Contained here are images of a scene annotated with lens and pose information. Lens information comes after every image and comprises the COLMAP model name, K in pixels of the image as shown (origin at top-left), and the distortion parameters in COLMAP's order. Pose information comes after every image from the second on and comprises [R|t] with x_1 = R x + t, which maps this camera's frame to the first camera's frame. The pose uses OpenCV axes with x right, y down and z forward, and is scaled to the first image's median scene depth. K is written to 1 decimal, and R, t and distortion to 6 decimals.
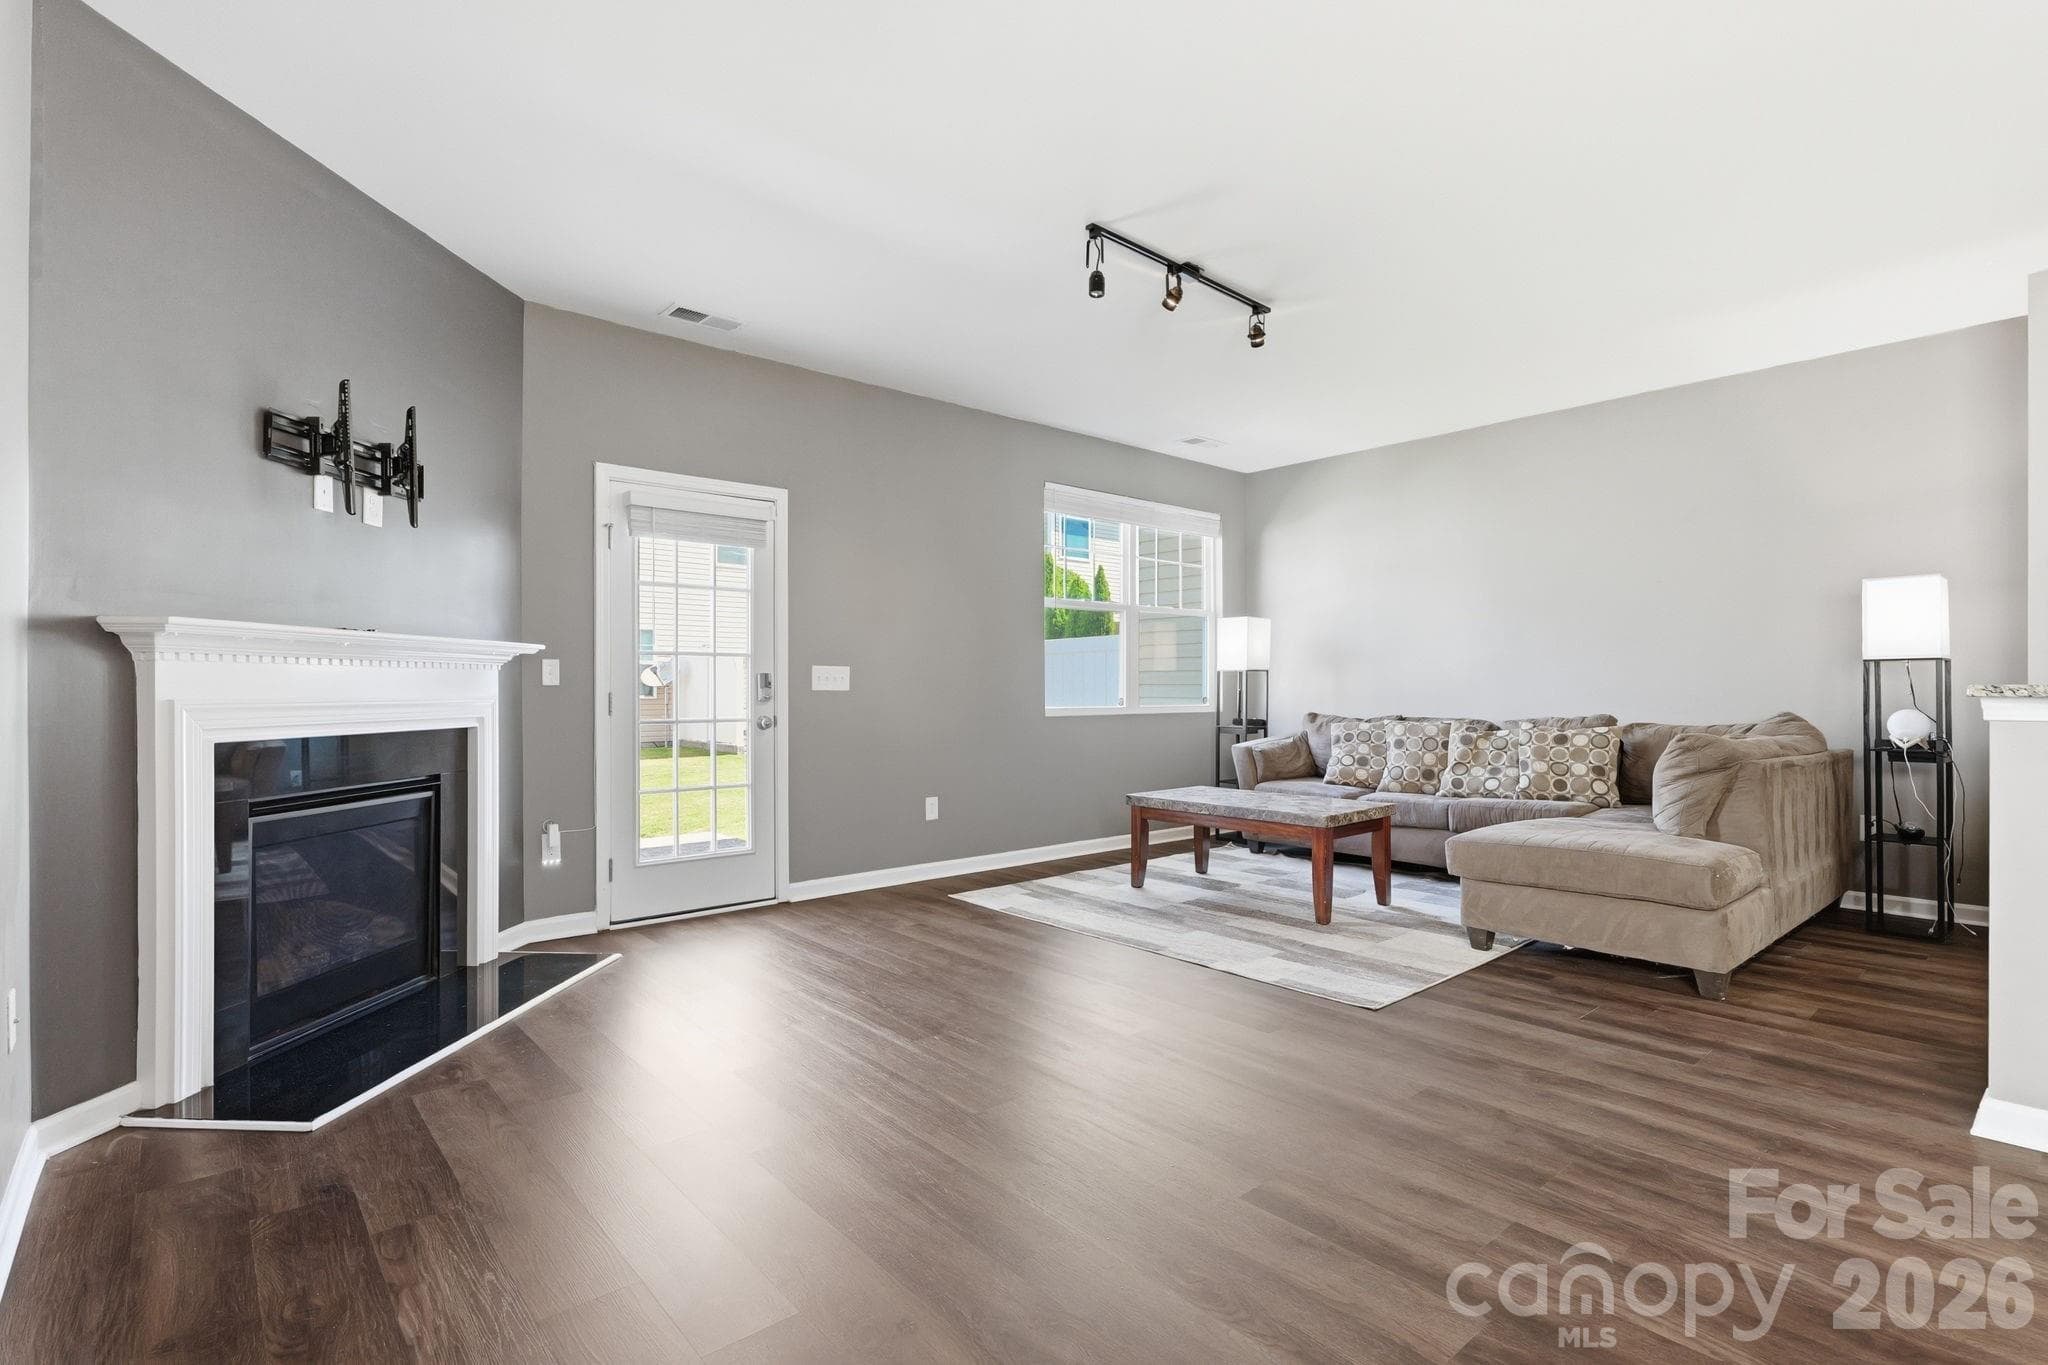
lens RADIAL K [[964.4, 0, 1046.2], [0, 964.4, 681.9], [0, 0, 1]] dist [0.002475, 0.001441]
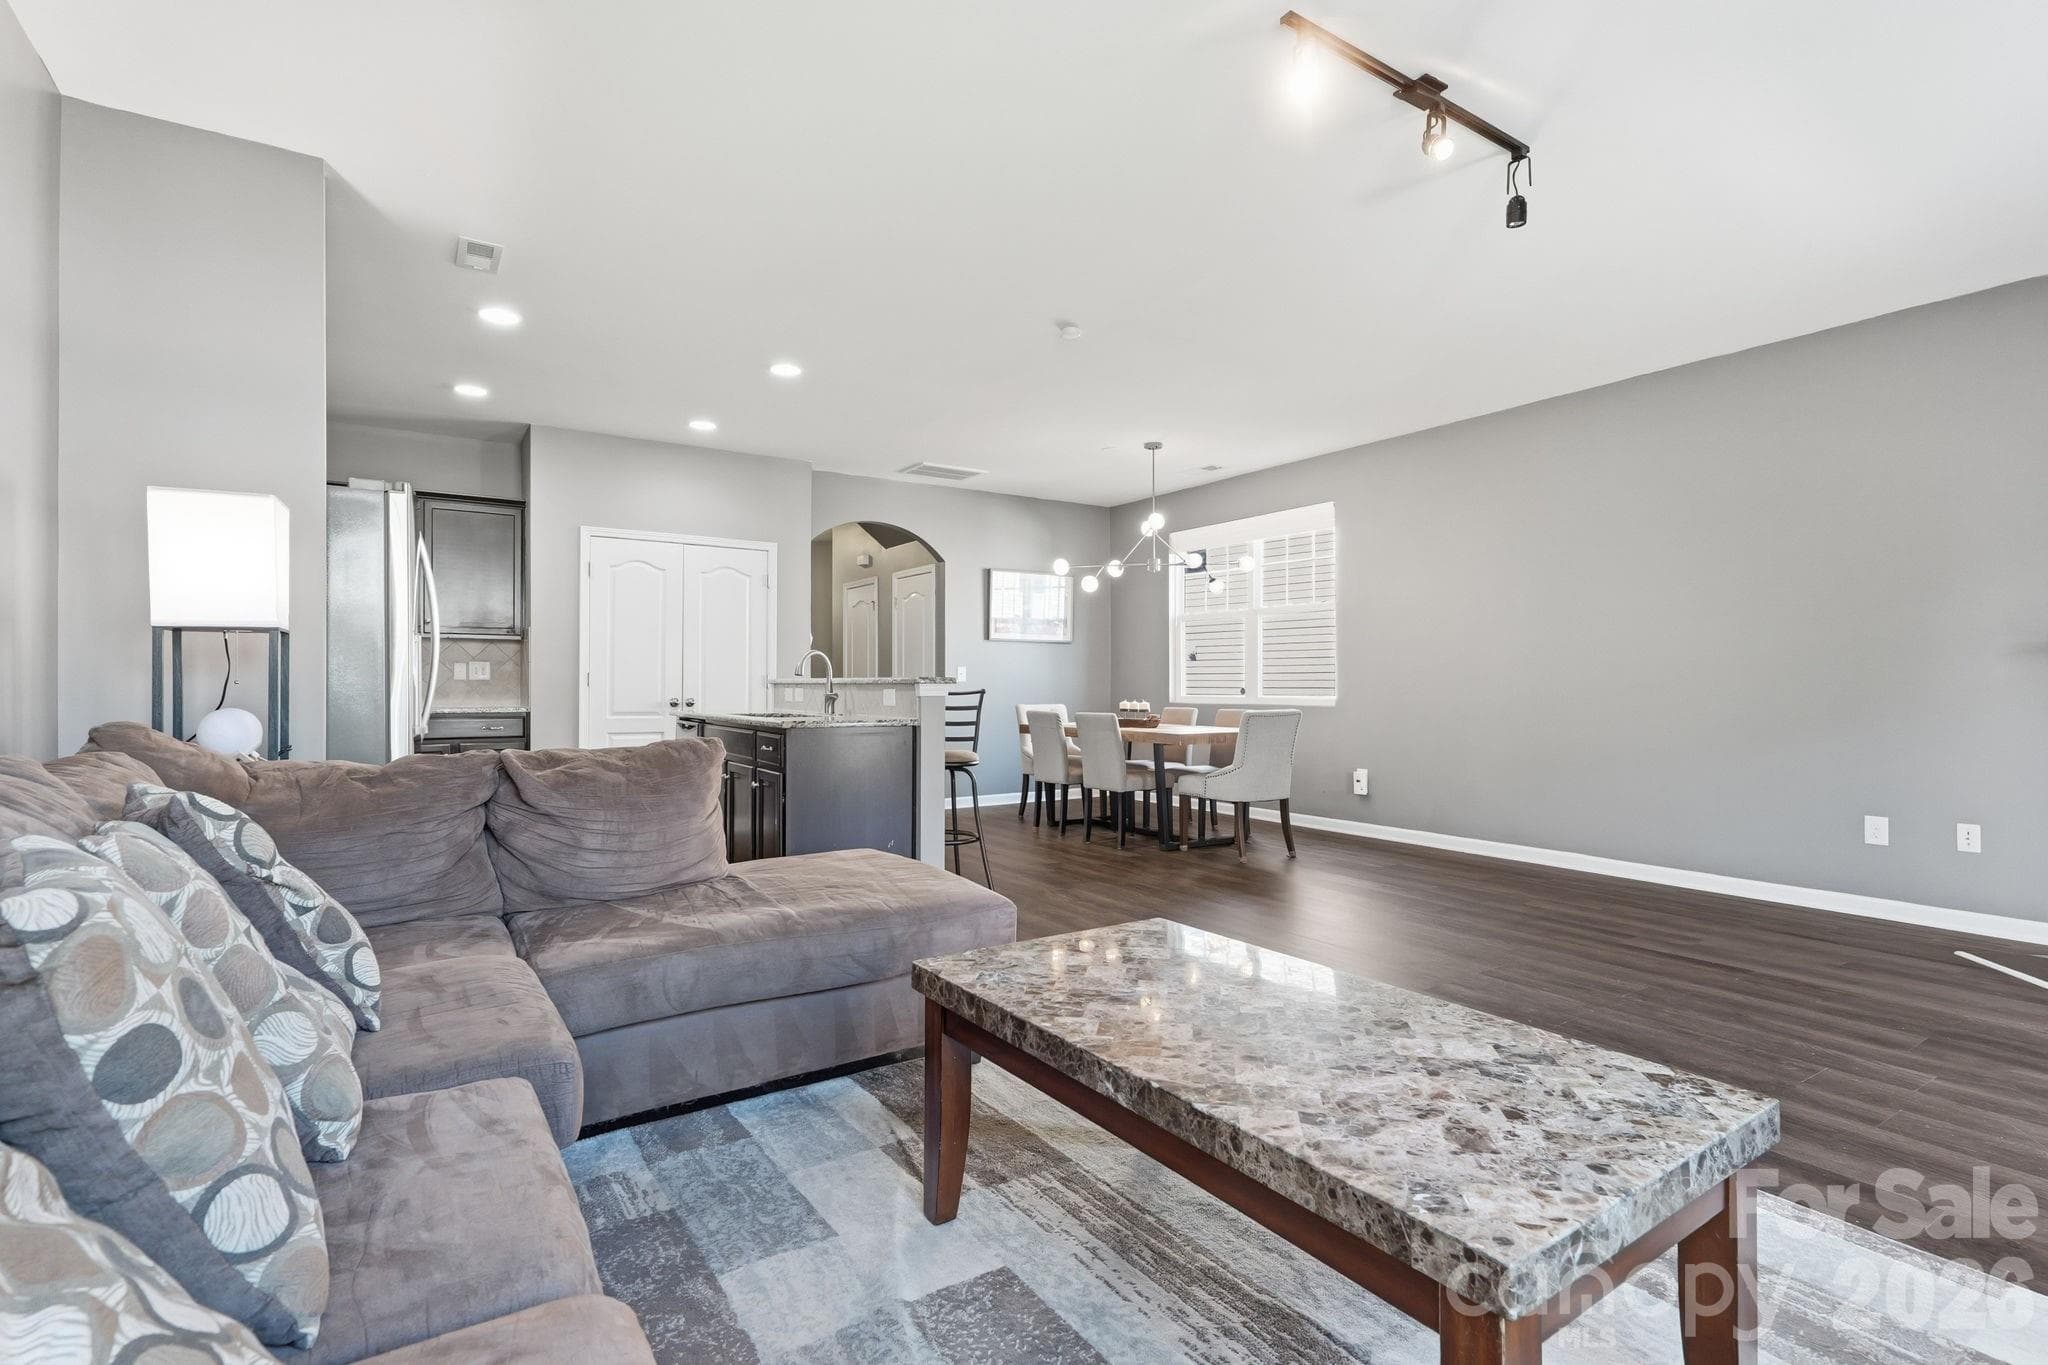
lens RADIAL K [[964.4, 0, 1046.2], [0, 964.4, 681.9], [0, 0, 1]] dist [0.002475, 0.001441]
pose [[-0.990048, 0.002463, 0.140706, 0.318285], [0.001173, 0.999957, -0.009250, 0.020088], [-0.140723, -0.008993, -0.990008, 1.723225]]
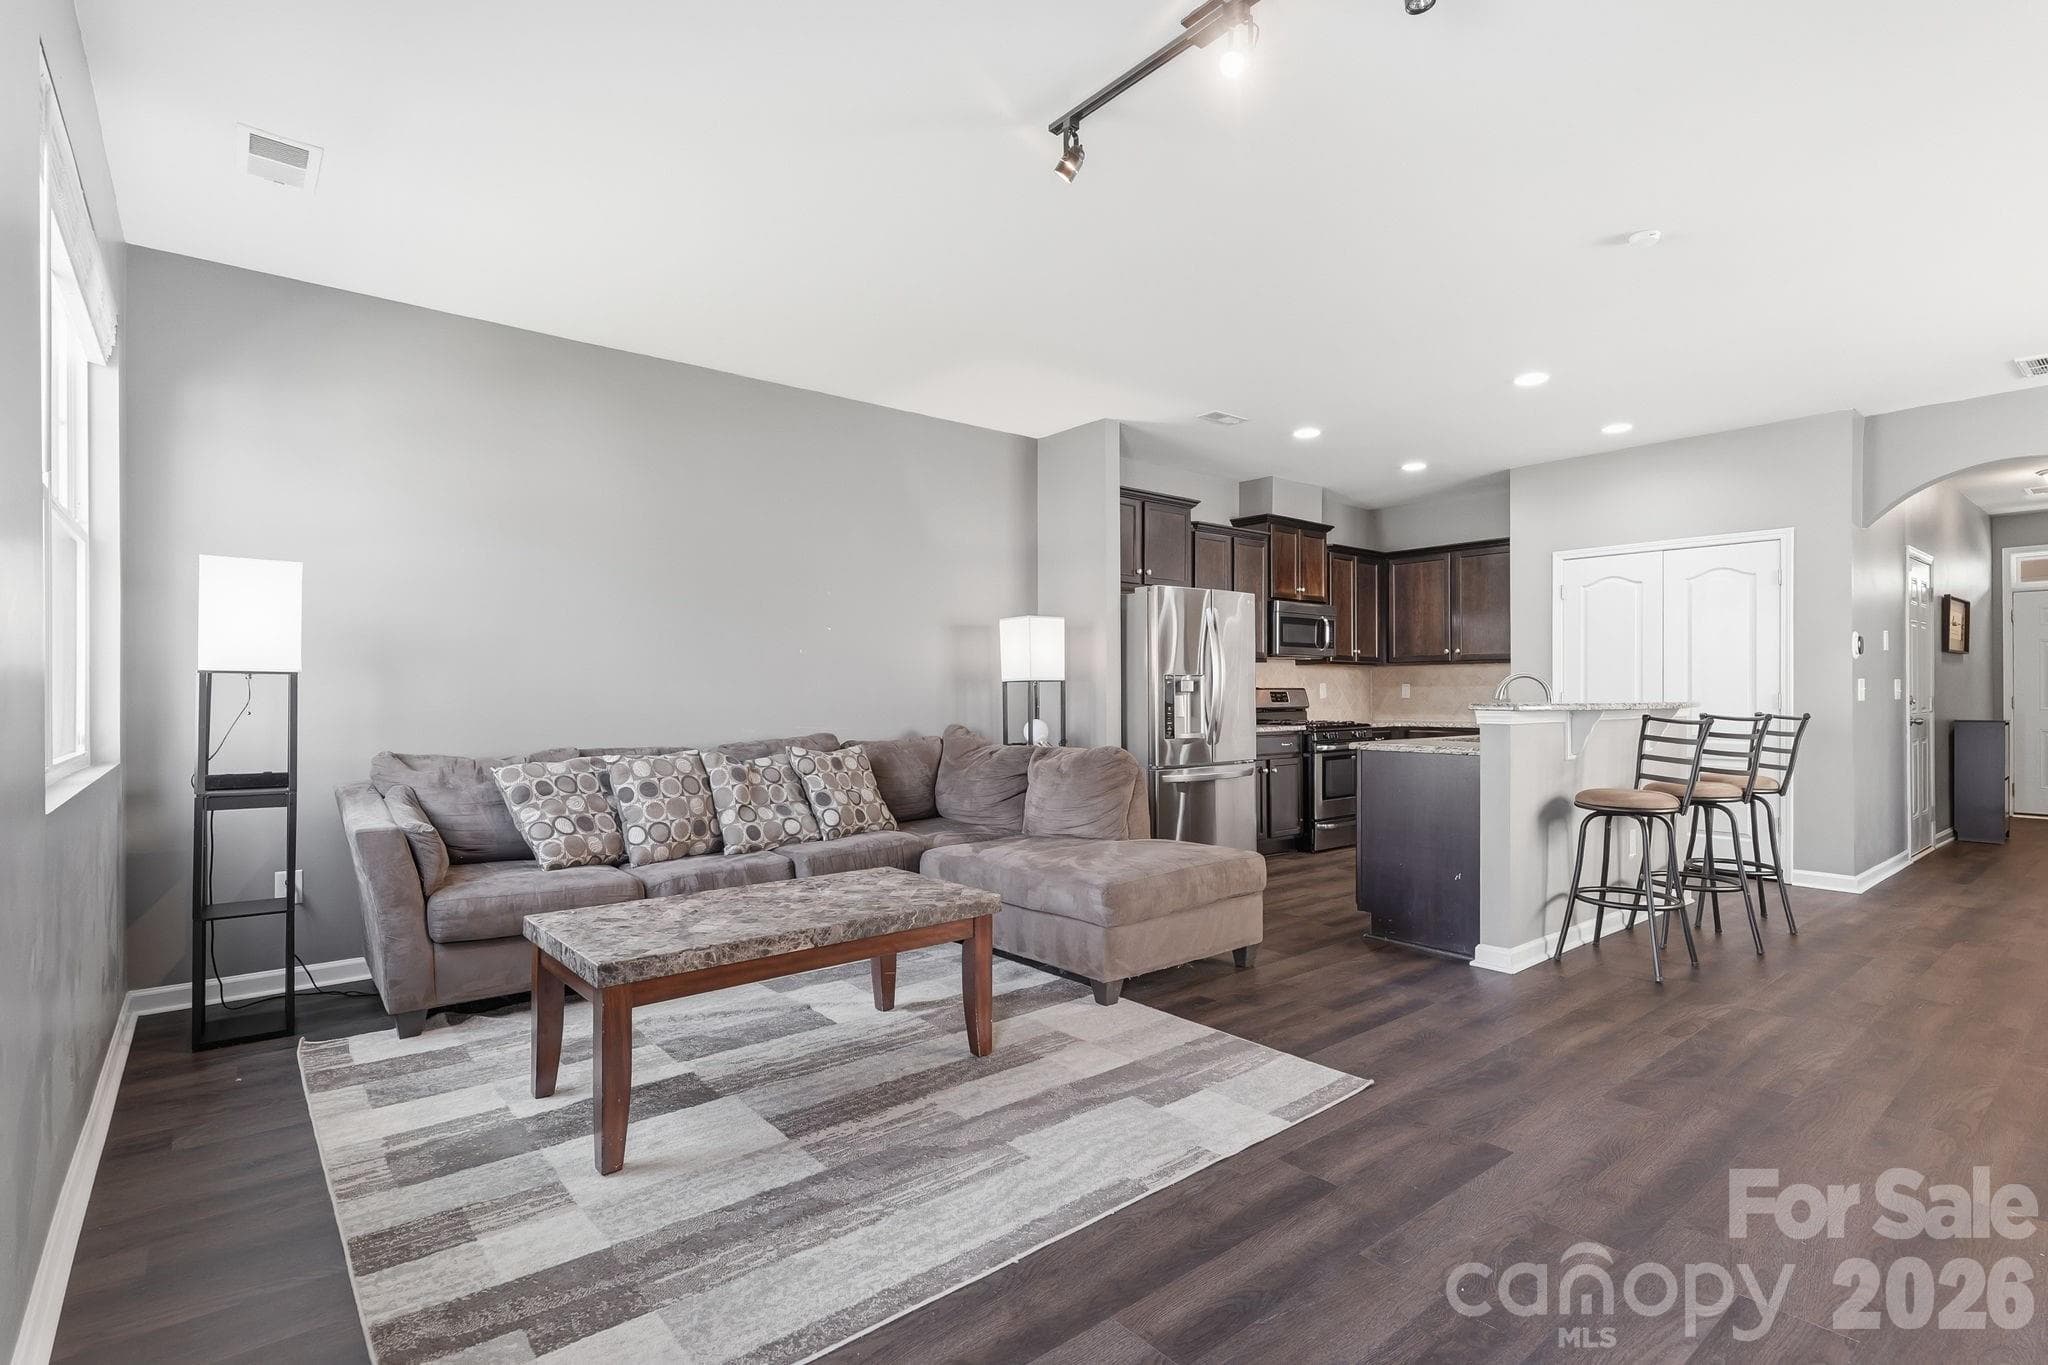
lens RADIAL K [[973.8, 0, 1007.0], [0, 973.8, 694.7], [0, 0, 1]] dist [0.000012, -0.001028]
pose [[0.046799, 0.002079, 0.998902, -0.454760], [-0.003410, 0.999992, -0.001921, -0.001931], [-0.998899, -0.003316, 0.046805, 1.088039]]
